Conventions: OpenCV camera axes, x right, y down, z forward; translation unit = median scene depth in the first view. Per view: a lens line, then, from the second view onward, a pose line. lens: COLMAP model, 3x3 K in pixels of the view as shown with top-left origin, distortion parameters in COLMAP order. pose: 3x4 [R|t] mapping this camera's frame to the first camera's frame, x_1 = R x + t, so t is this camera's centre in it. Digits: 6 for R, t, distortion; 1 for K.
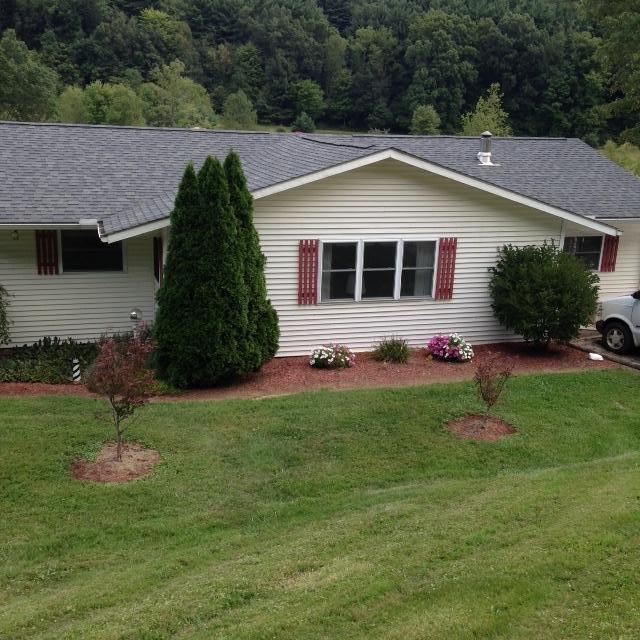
lens RADIAL K [[779.8, 0, 338.7], [0, 779.8, 332.3], [0, 0, 1]] dist [0.167218, -0.297077]
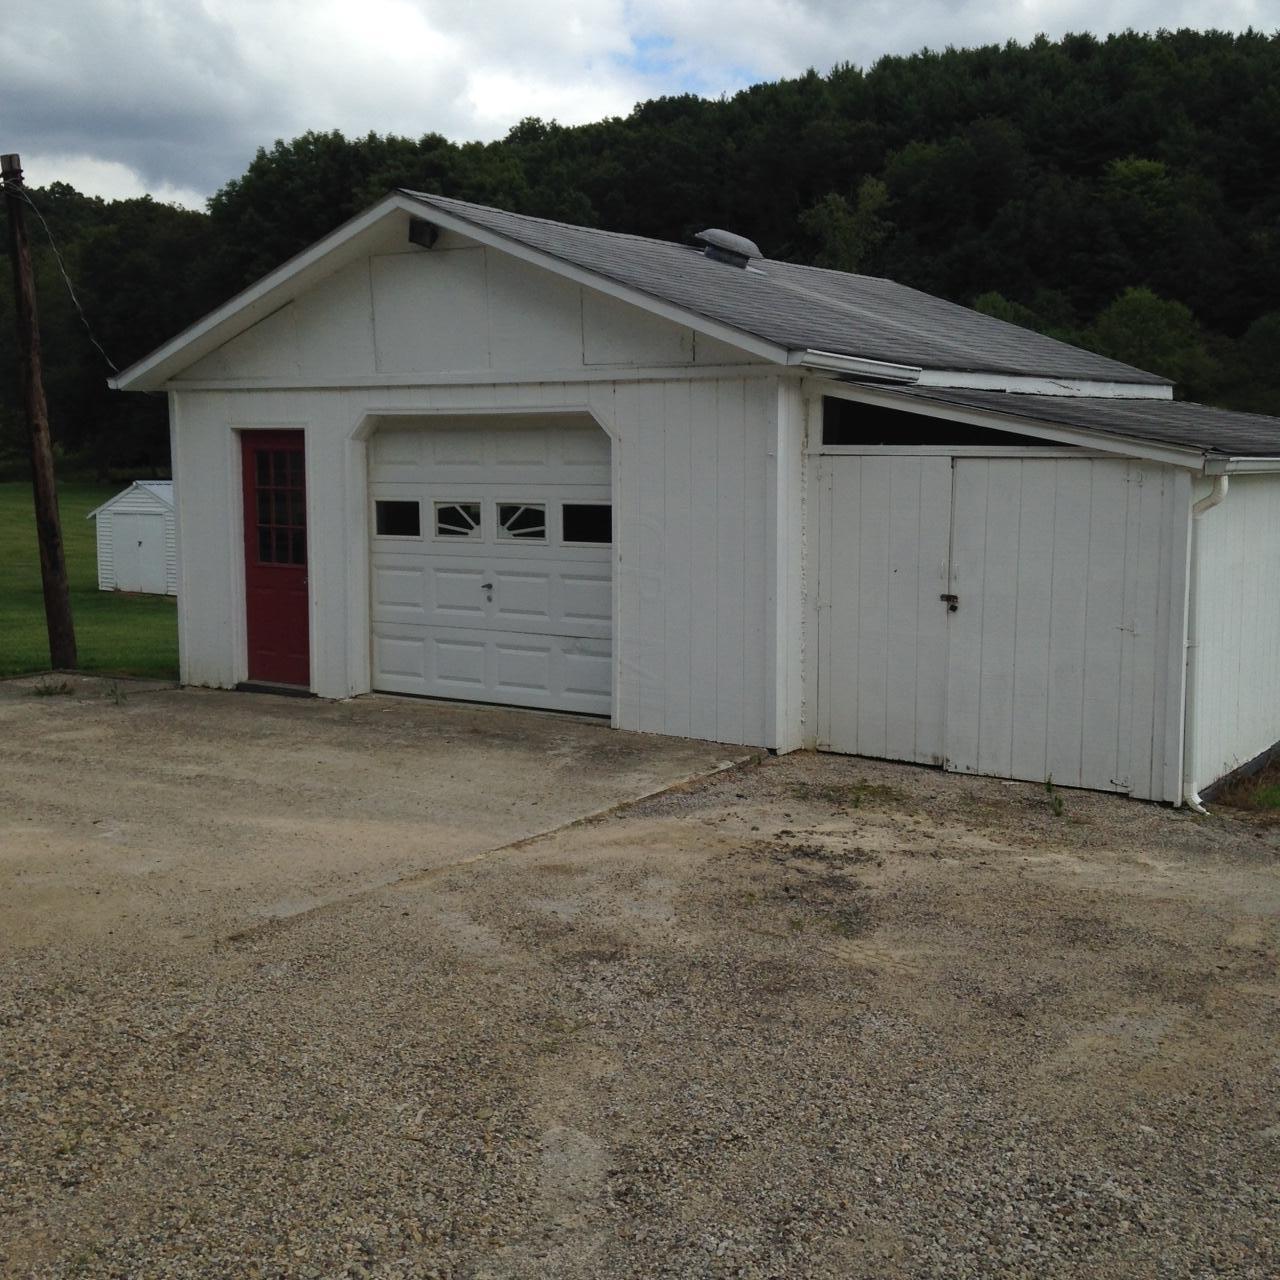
lens RADIAL K [[1559.7, 0, 677.4], [0, 1559.7, 664.6], [0, 0, 1]] dist [0.167218, -0.297077]
pose [[0.803204, 0.048839, -0.593699, 0.093330], [-0.130211, 0.986927, -0.094973, -0.014759], [0.581299, 0.153589, 0.799063, 0.190313]]
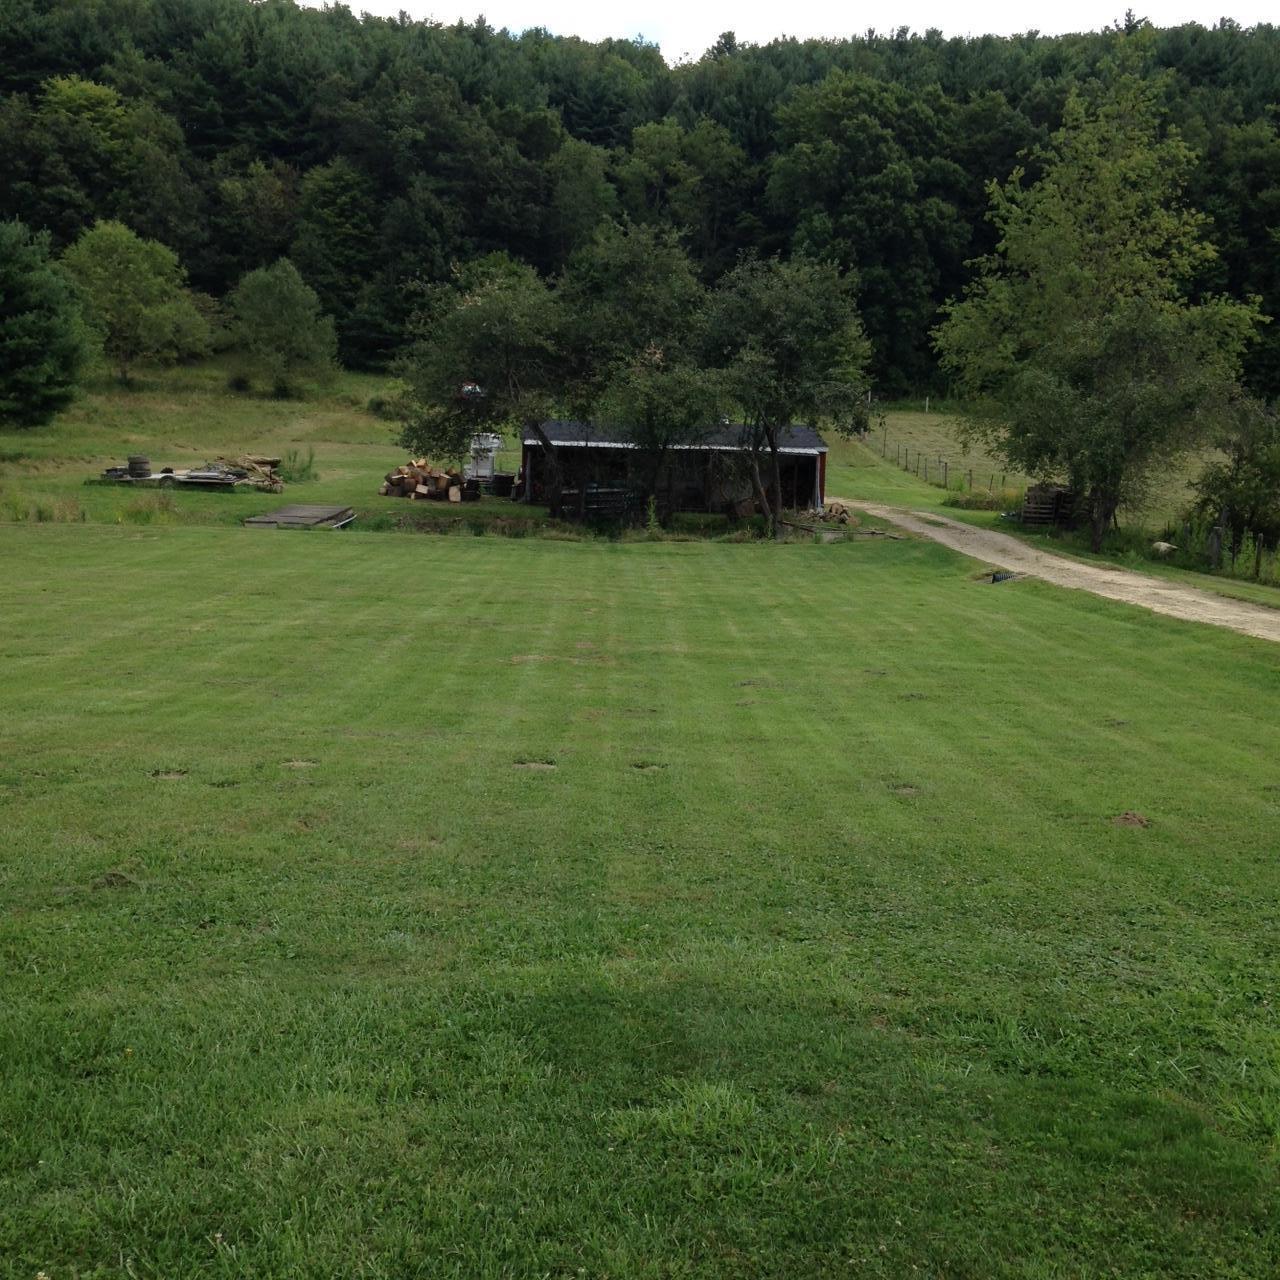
lens RADIAL K [[1581.4, 0, 583.3], [0, 1581.4, 610.9], [0, 0, 1]] dist [0.225517, -0.413519]
pose [[0.998843, -0.017167, -0.044917, 0.028805], [0.009666, 0.986717, -0.162161, -0.036428], [0.047105, 0.161539, 0.985741, 0.295010]]
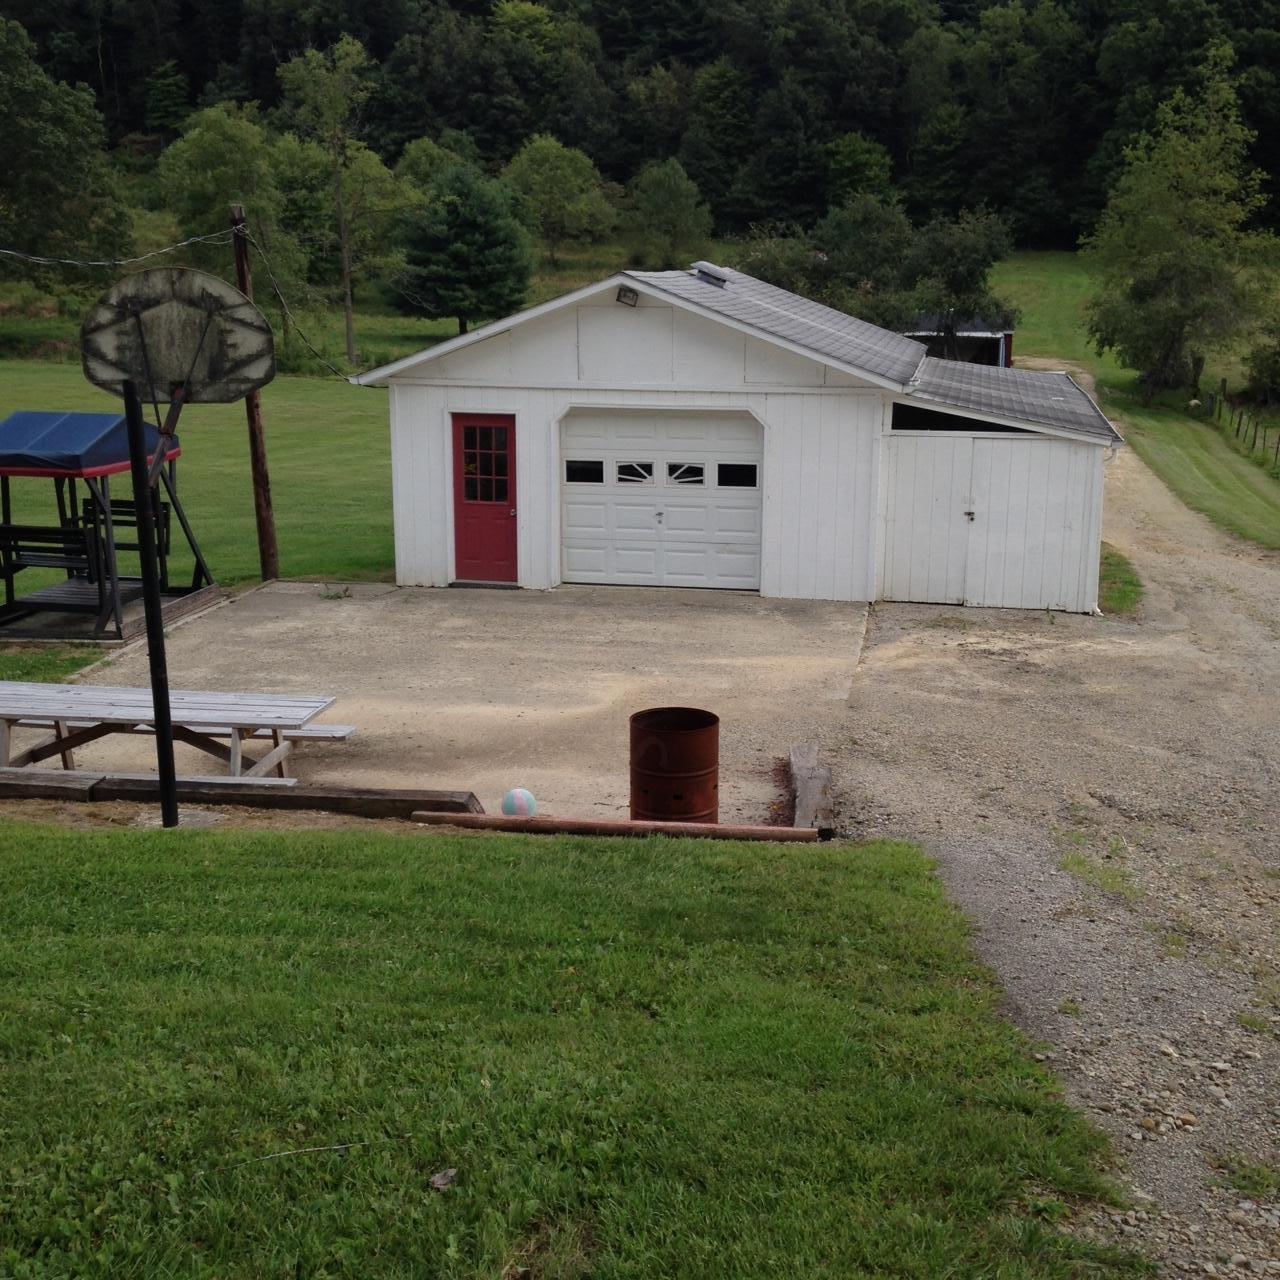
lens RADIAL K [[1560.4, 0, 640.0], [0, 1560.4, 640.0], [0, 0, 1]] dist [0.180723, -0.273429]
pose [[0.965528, 0.028350, -0.258751, 0.077191], [-0.038035, 0.998748, -0.032498, -0.011723], [0.257506, 0.041220, 0.965397, 0.143871]]
